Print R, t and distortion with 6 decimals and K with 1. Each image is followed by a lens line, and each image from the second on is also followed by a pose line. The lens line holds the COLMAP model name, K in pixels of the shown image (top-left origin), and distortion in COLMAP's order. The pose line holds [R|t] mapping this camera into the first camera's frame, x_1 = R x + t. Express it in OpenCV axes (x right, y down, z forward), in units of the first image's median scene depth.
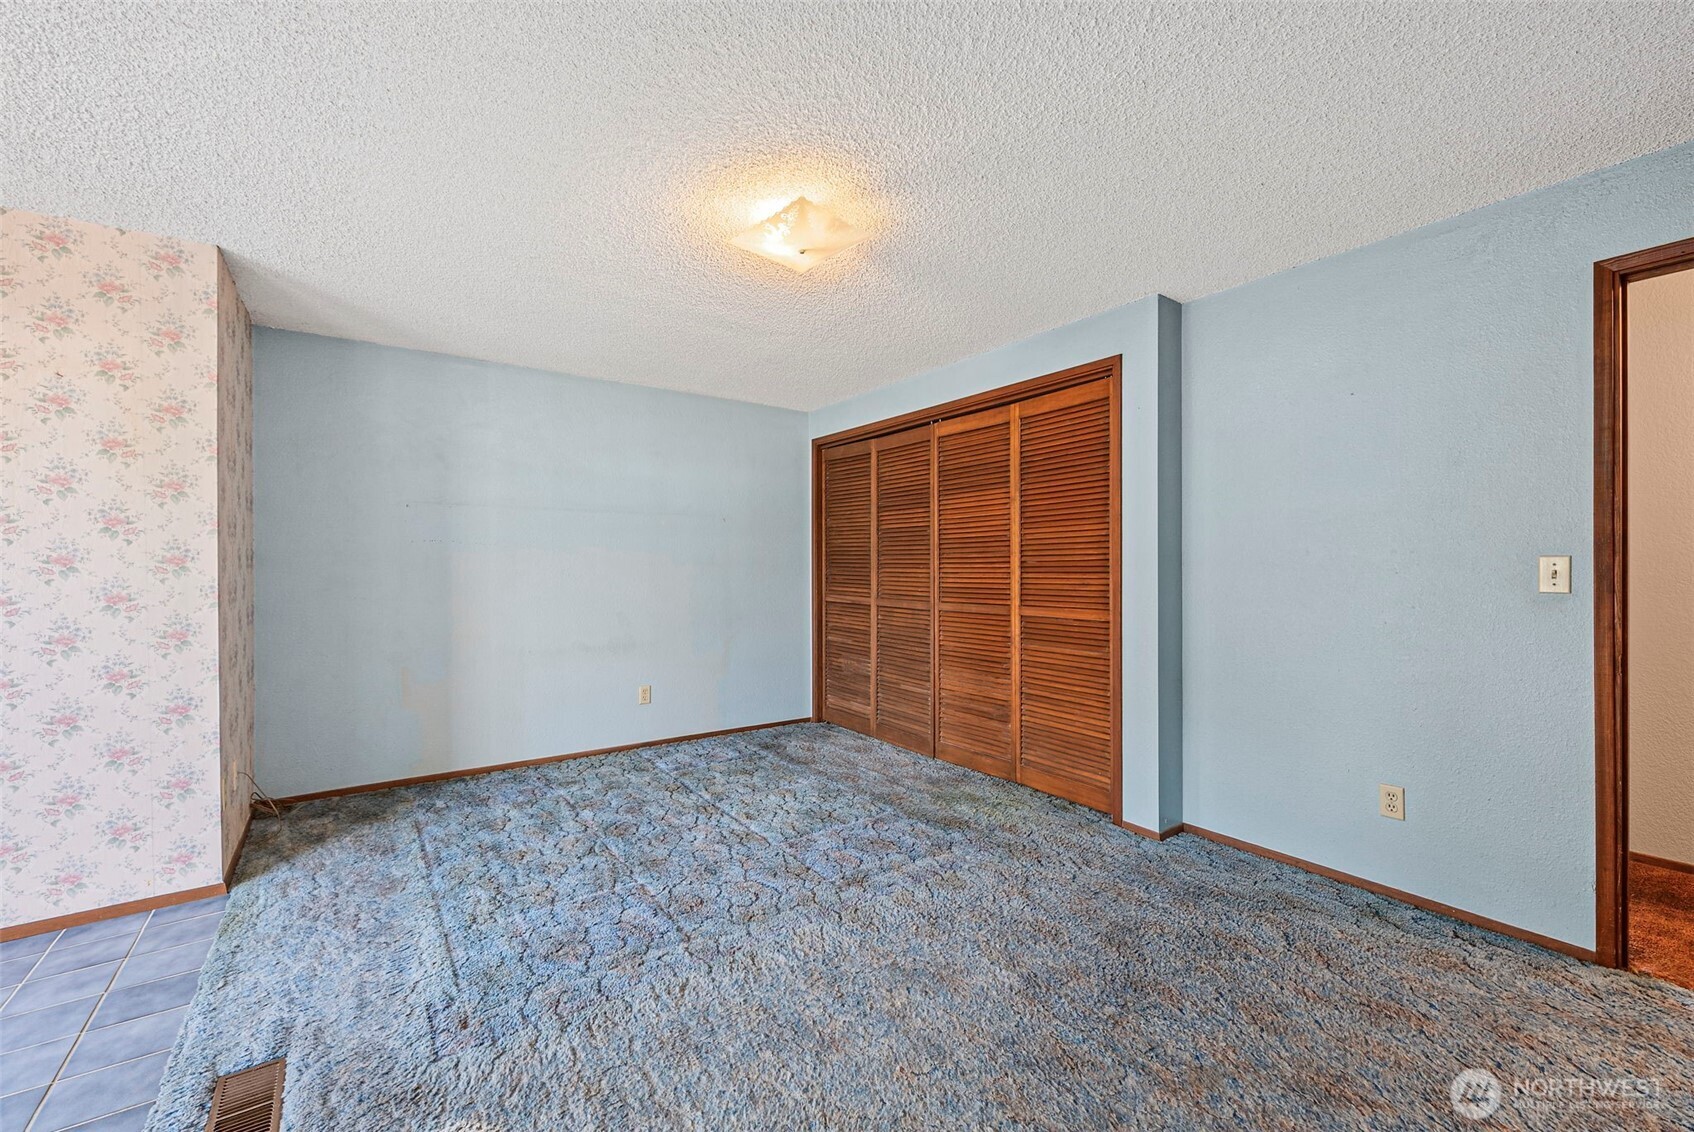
lens RADIAL K [[687.8, 0, 852.6], [0, 687.8, 564.3], [0, 0, 1]] dist [0.002298, -0.000026]
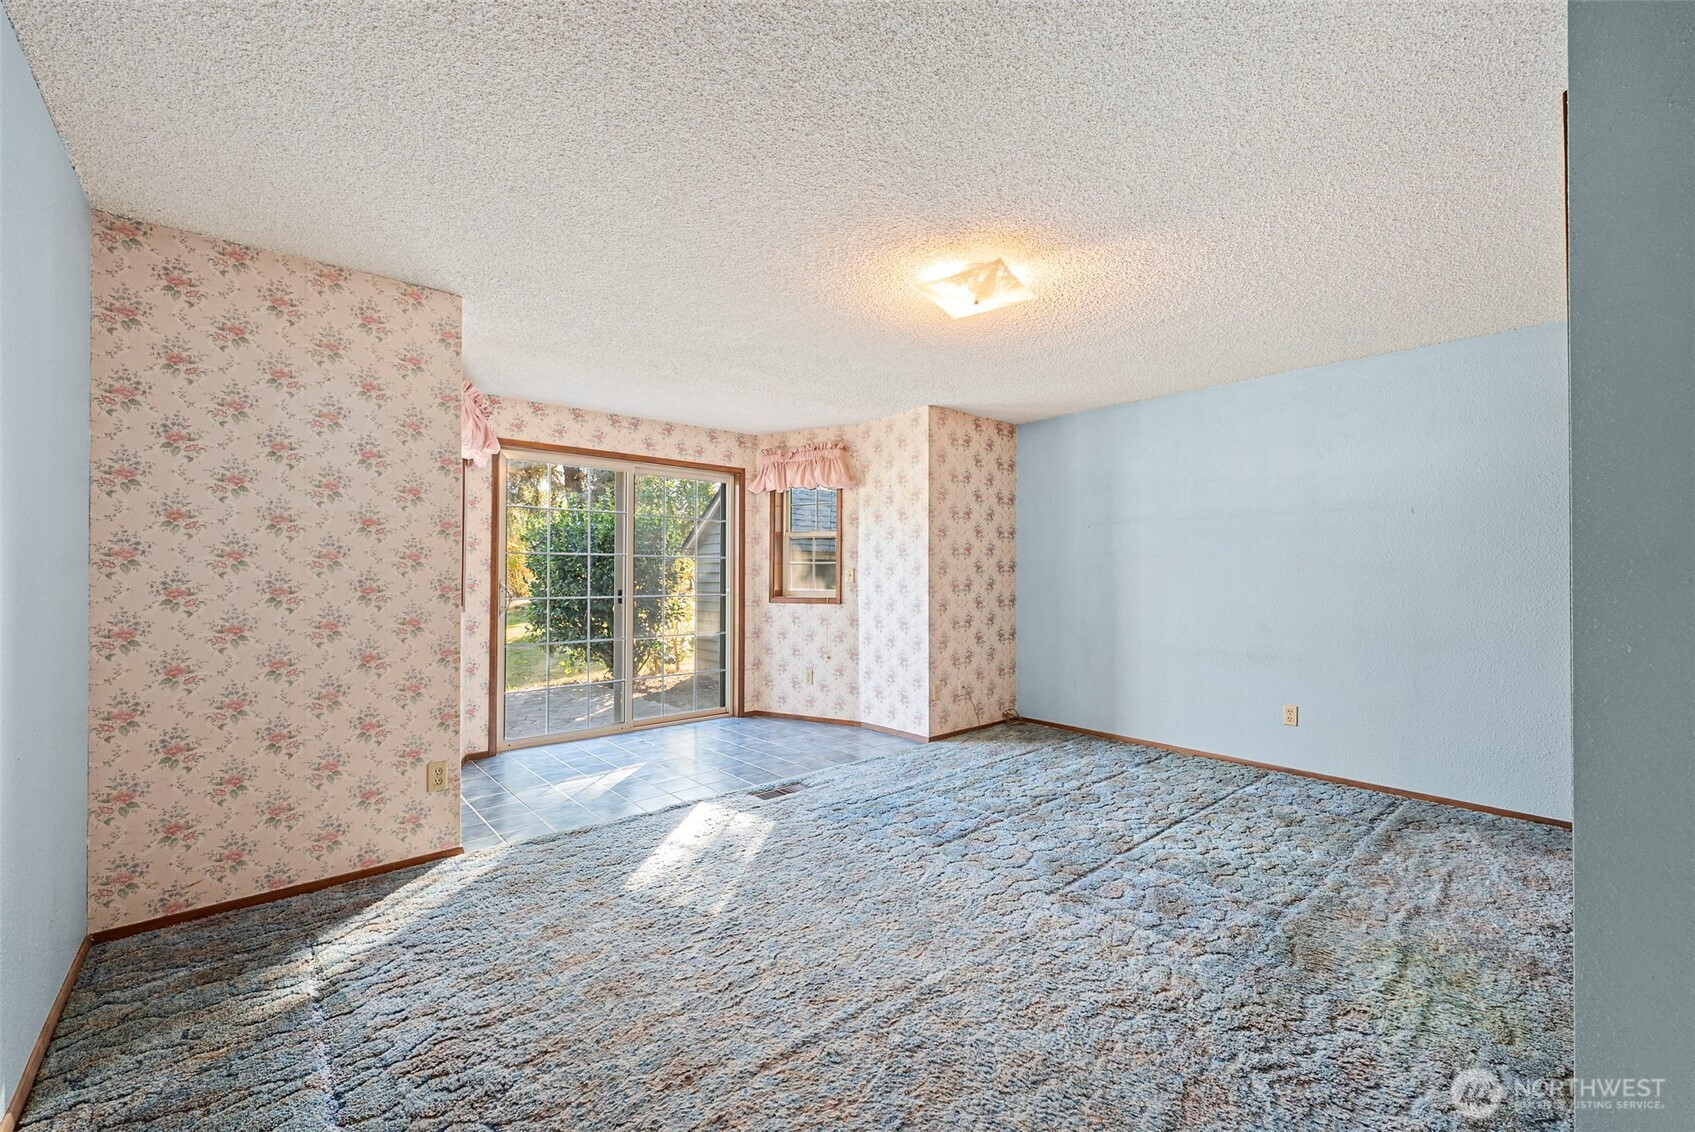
lens RADIAL K [[688.2, 0, 851.1], [0, 688.2, 570.5], [0, 0, 1]] dist [0.002298, -0.000026]
pose [[0.077988, -0.000893, -0.996954, 0.734023], [0.003923, 0.999992, -0.000589, -0.001013], [0.996947, -0.003865, 0.077991, 0.479179]]
